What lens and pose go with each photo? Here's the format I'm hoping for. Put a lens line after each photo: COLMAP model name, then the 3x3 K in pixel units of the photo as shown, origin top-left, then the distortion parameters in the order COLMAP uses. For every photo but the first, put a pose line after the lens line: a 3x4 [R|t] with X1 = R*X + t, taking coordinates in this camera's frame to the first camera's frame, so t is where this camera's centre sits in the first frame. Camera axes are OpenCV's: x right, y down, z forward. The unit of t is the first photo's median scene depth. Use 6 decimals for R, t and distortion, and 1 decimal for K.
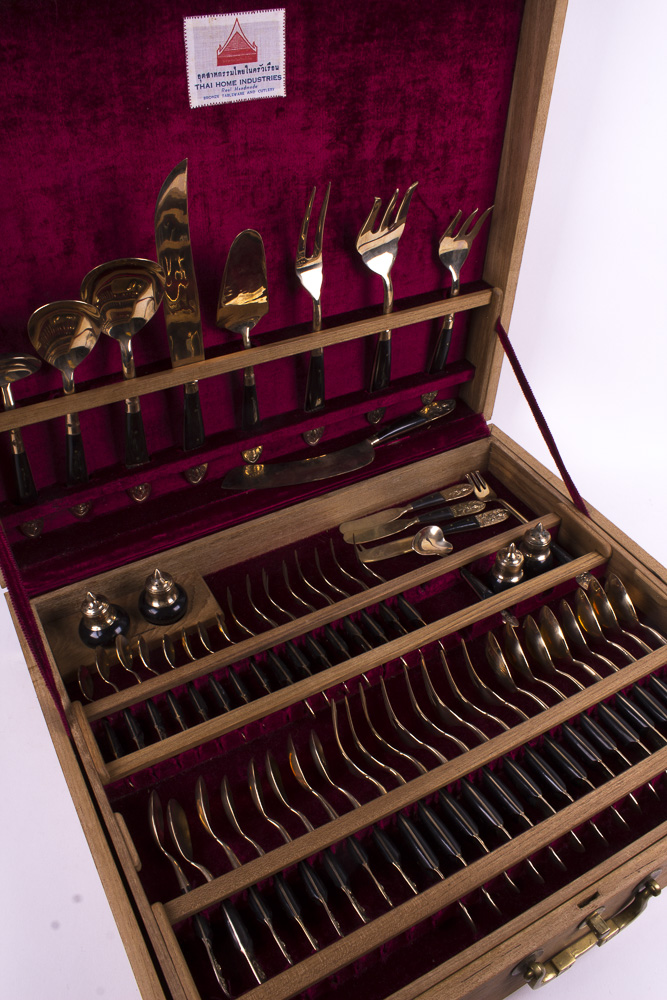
lens RADIAL K [[797.7, 0, 333.0], [0, 797.7, 519.3], [0, 0, 1]] dist [-0.156897, 0.112810]
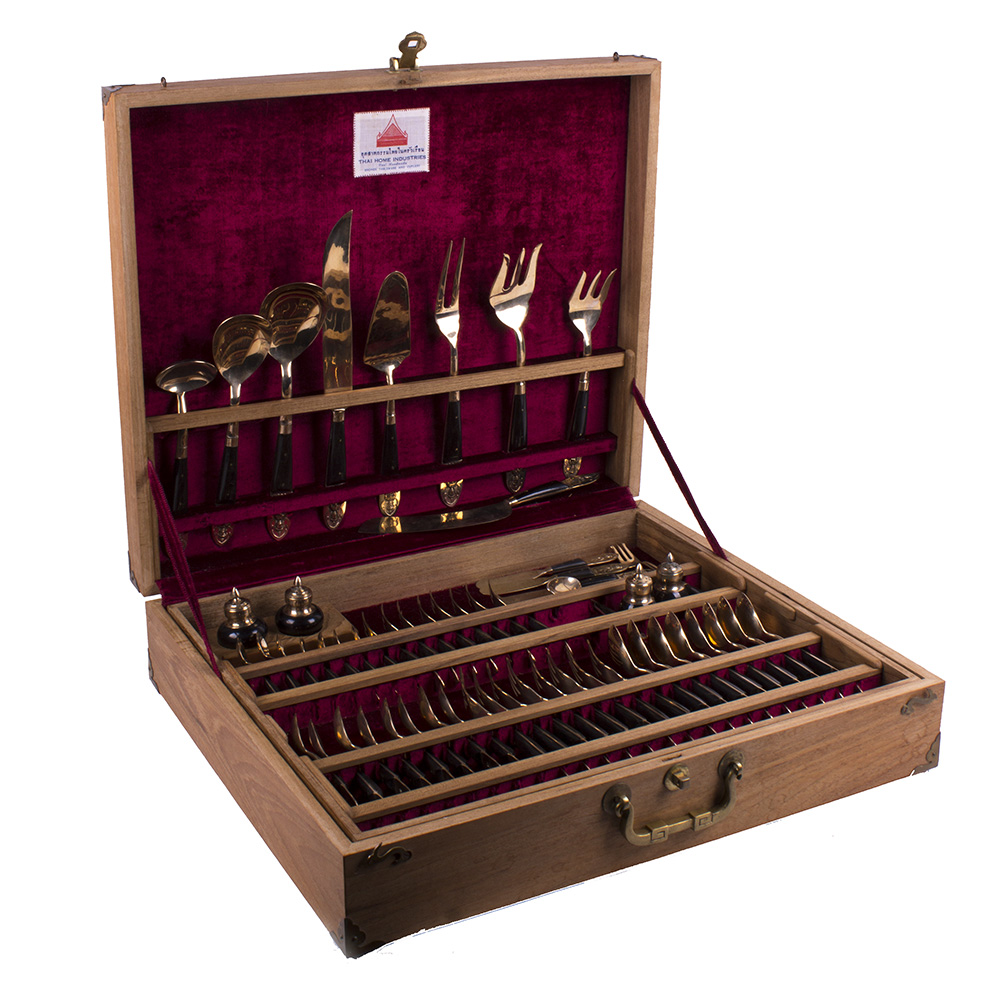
lens RADIAL K [[1648.6, 0, 500.0], [0, 1648.6, 500.0], [0, 0, 1]] dist [-0.051352, -0.175355]
pose [[0.999909, 0.003122, -0.013098, 0.078989], [-0.007595, 0.934002, -0.357187, 0.787803], [0.011118, 0.357254, 0.933941, -1.139390]]
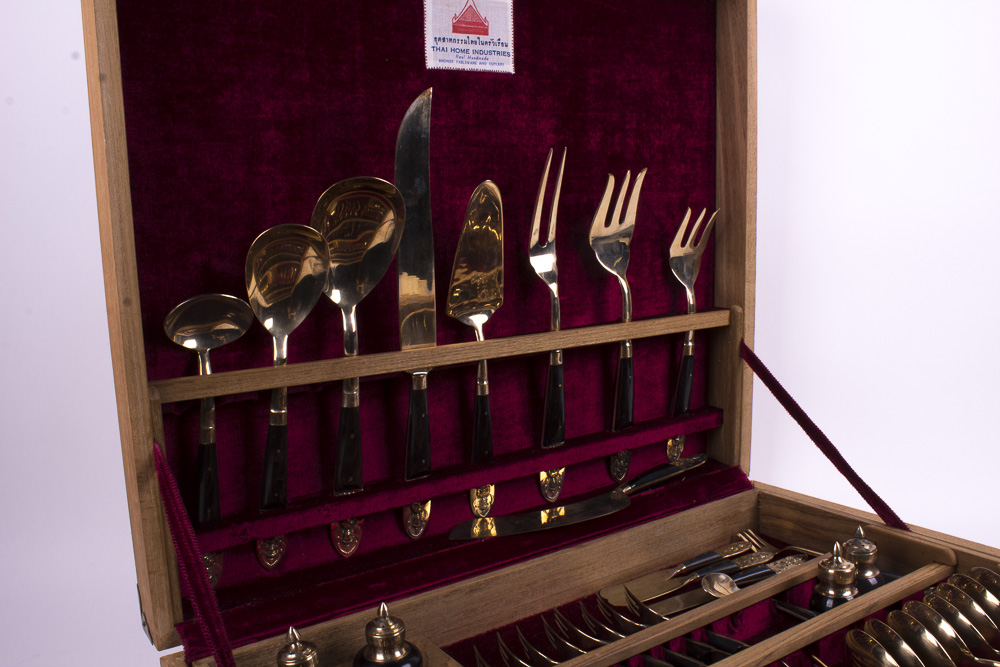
lens RADIAL K [[881.9, 0, 488.9], [0, 881.9, 374.0], [0, 0, 1]] dist [-0.114257, 0.011061]
pose [[0.995739, -0.069183, 0.060970, -0.168396], [0.091119, 0.839796, -0.535202, 0.340817], [-0.014176, 0.538477, 0.842521, 0.219934]]
